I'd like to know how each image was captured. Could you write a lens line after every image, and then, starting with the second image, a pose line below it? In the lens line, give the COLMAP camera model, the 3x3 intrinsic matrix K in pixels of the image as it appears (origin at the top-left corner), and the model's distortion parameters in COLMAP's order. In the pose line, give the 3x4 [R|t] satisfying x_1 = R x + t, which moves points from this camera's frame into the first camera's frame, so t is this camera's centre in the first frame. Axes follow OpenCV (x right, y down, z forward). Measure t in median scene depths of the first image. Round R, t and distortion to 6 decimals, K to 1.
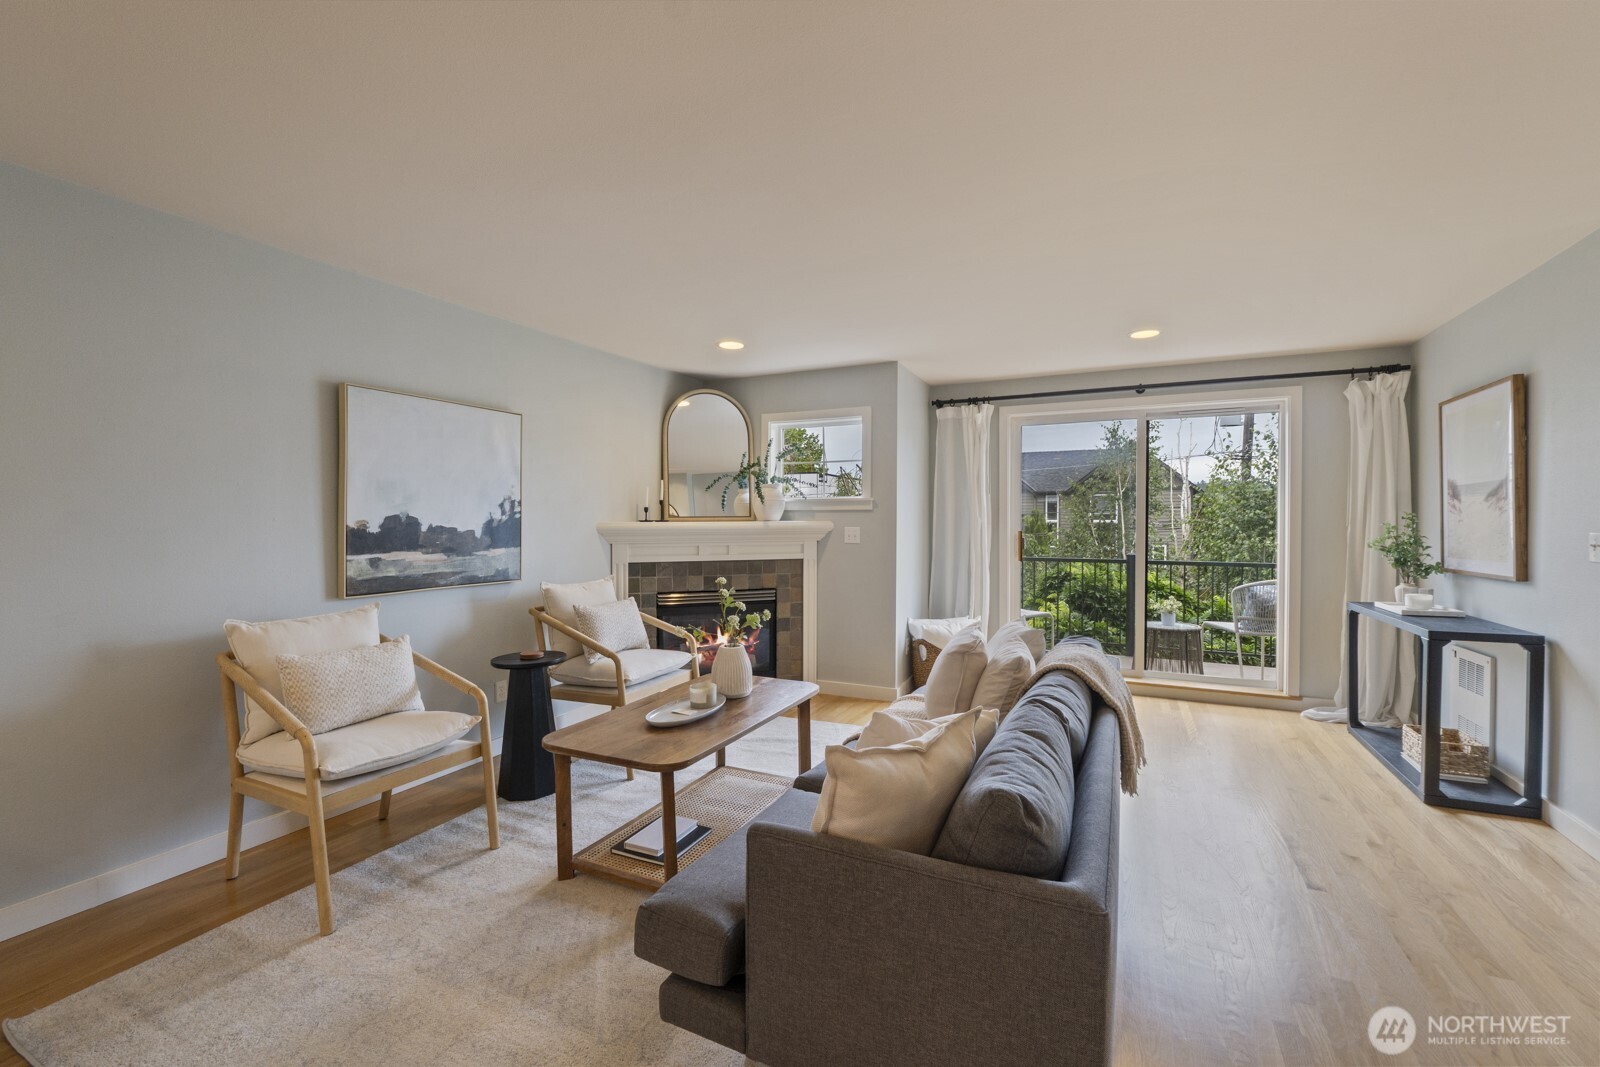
lens RADIAL K [[670.1, 0, 810.4], [0, 670.1, 527.4], [0, 0, 1]] dist [-0.006474, -0.001022]
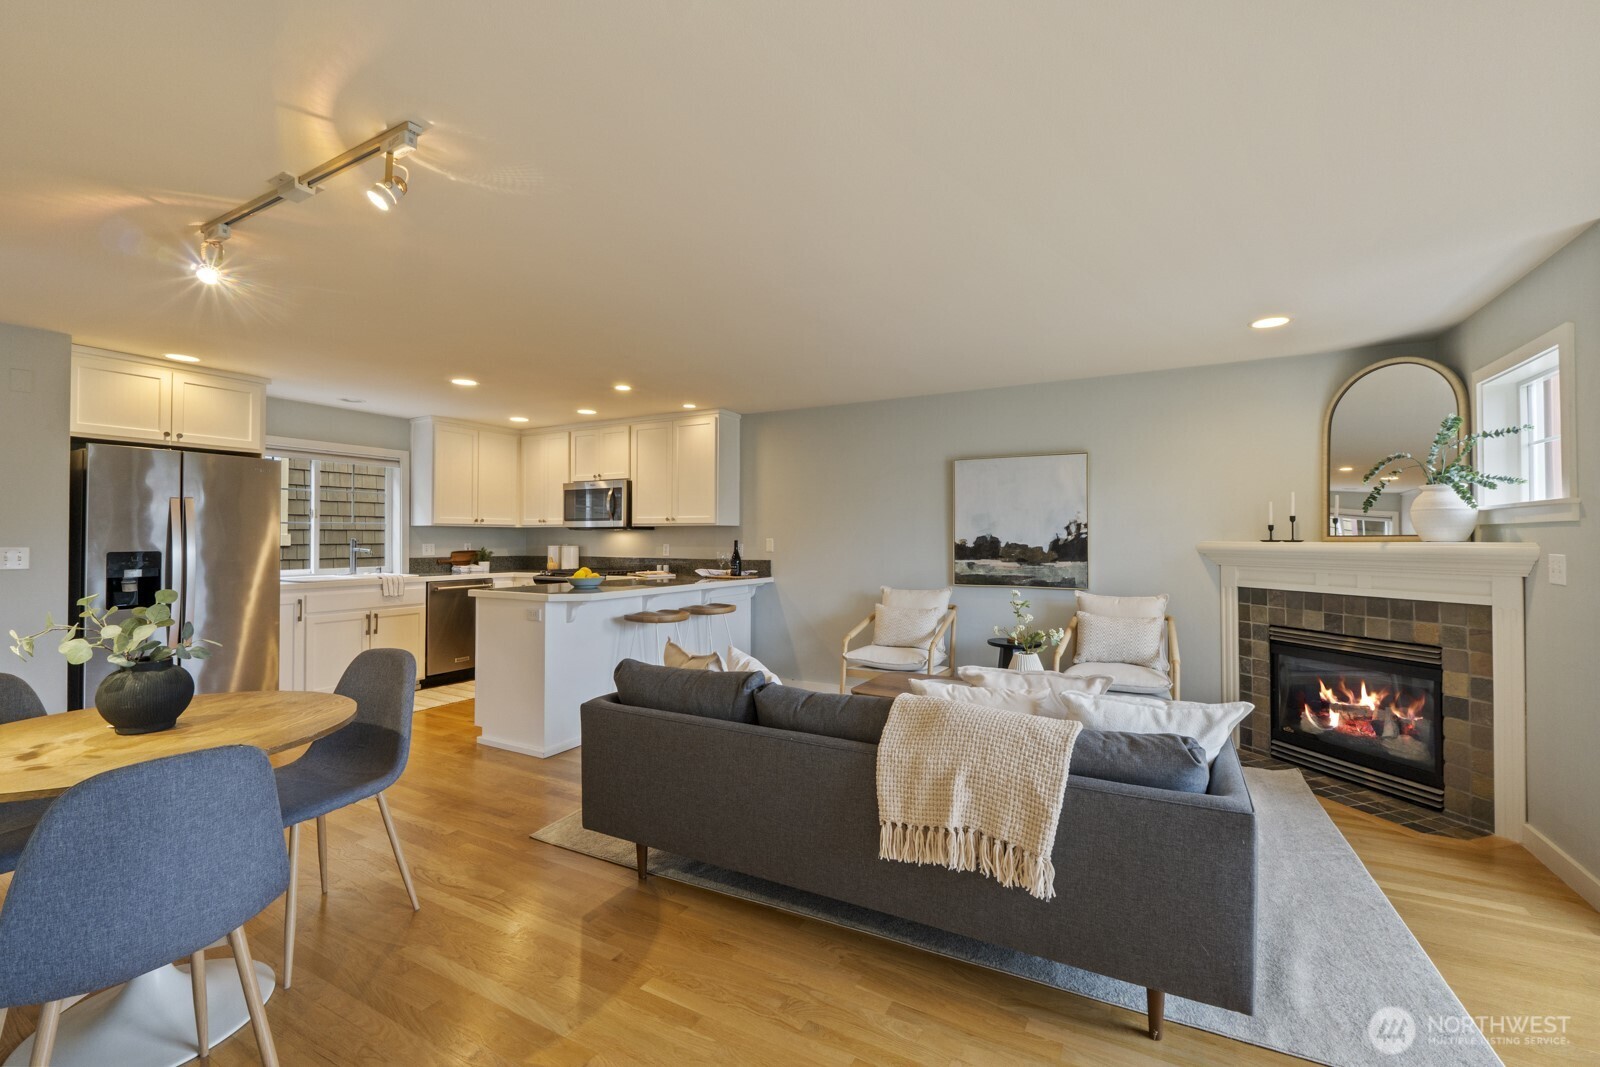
lens RADIAL K [[670.1, 0, 820.2], [0, 670.1, 530.6], [0, 0, 1]] dist [-0.006474, -0.001022]
pose [[-0.044260, -0.010289, -0.998967, 0.788615], [-0.012798, 0.999871, -0.009731, -0.008890], [0.998938, 0.012355, -0.044386, 0.553830]]
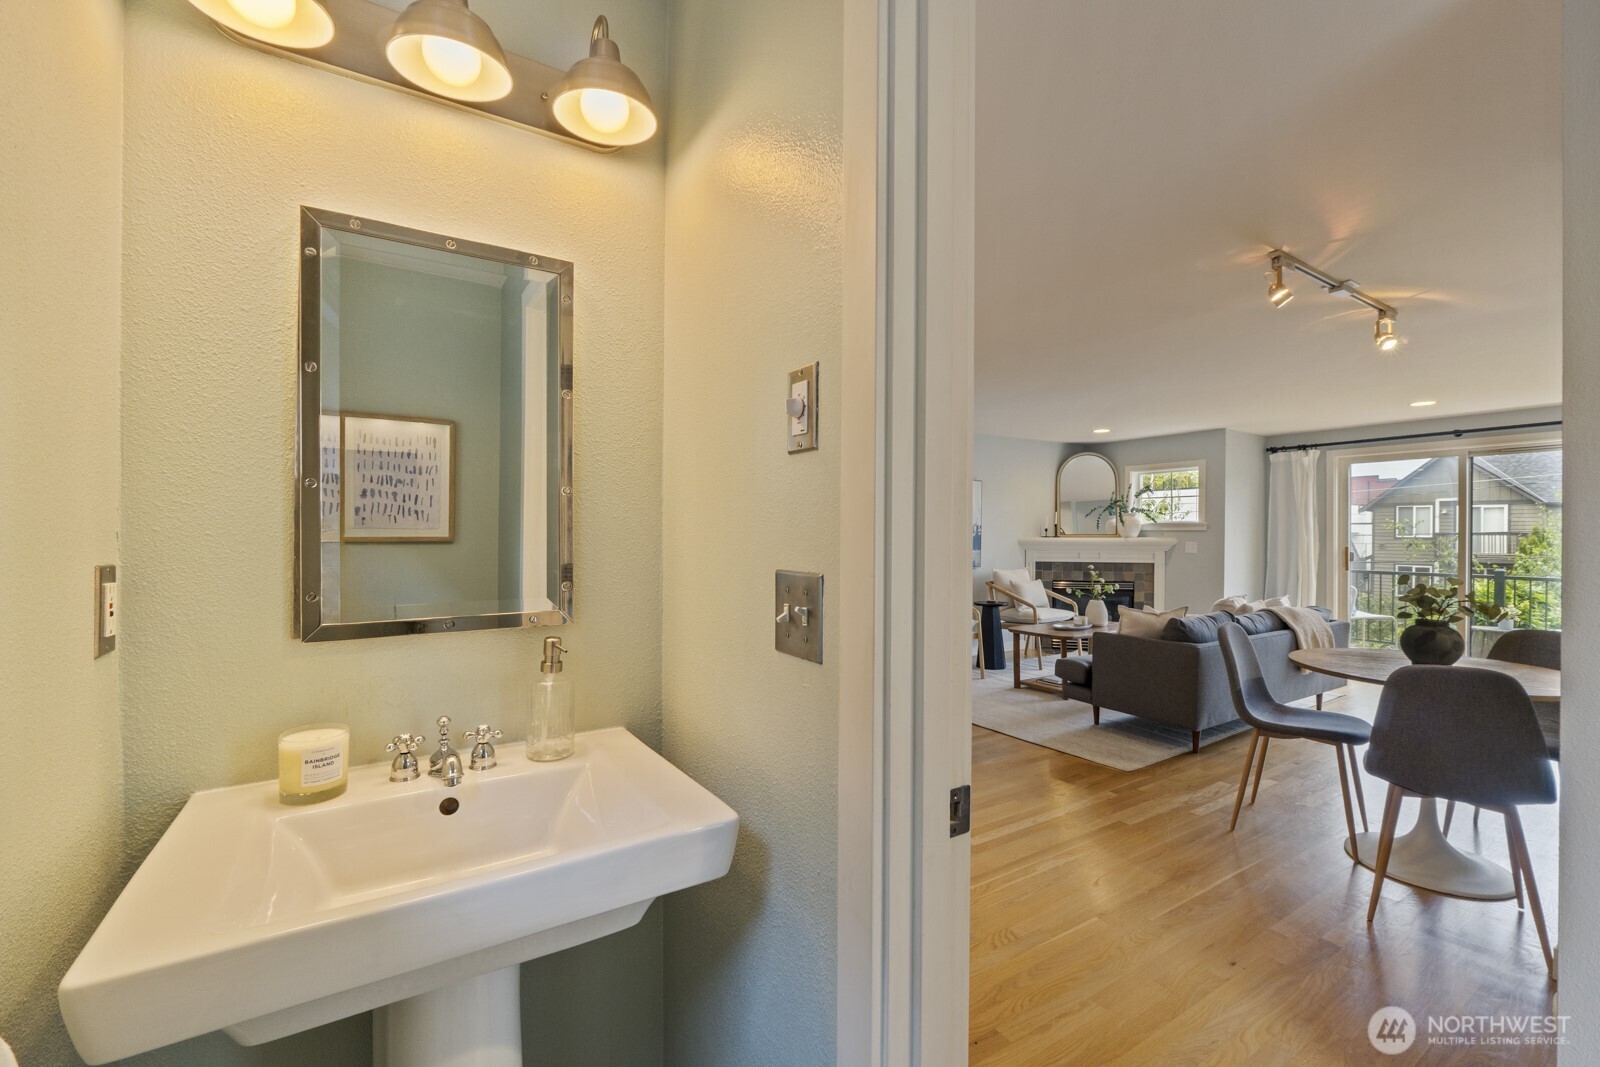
lens RADIAL K [[670.1, 0, 811.2], [0, 670.1, 533.3], [0, 0, 1]] dist [-0.006474, -0.001022]
pose [[0.851884, 0.005015, -0.523707, 0.153416], [-0.013271, 0.999840, -0.012013, 0.011421], [0.523563, 0.017184, 0.851814, -0.865864]]
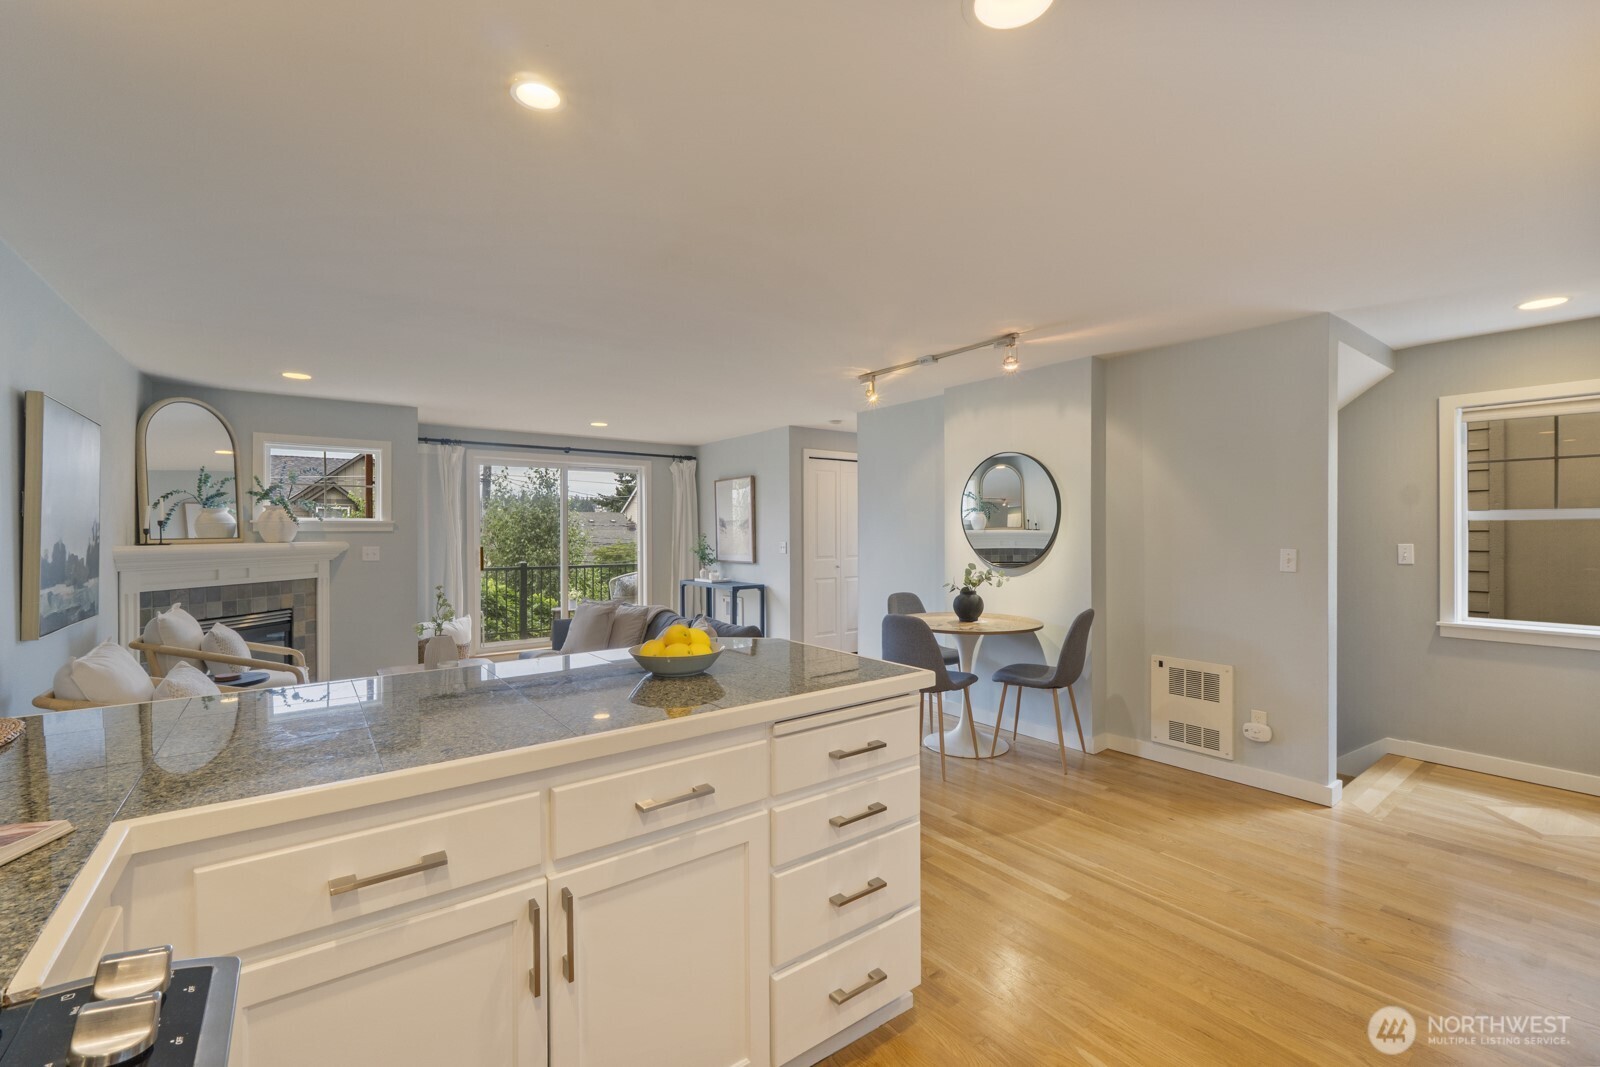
lens RADIAL K [[670.1, 0, 814.5], [0, 670.1, 538.0], [0, 0, 1]] dist [-0.006474, -0.001022]
pose [[0.456332, -0.010122, 0.889752, -0.759658], [0.013900, 0.999894, 0.004246, -0.011811], [-0.889701, 0.010430, 0.456424, -0.223545]]
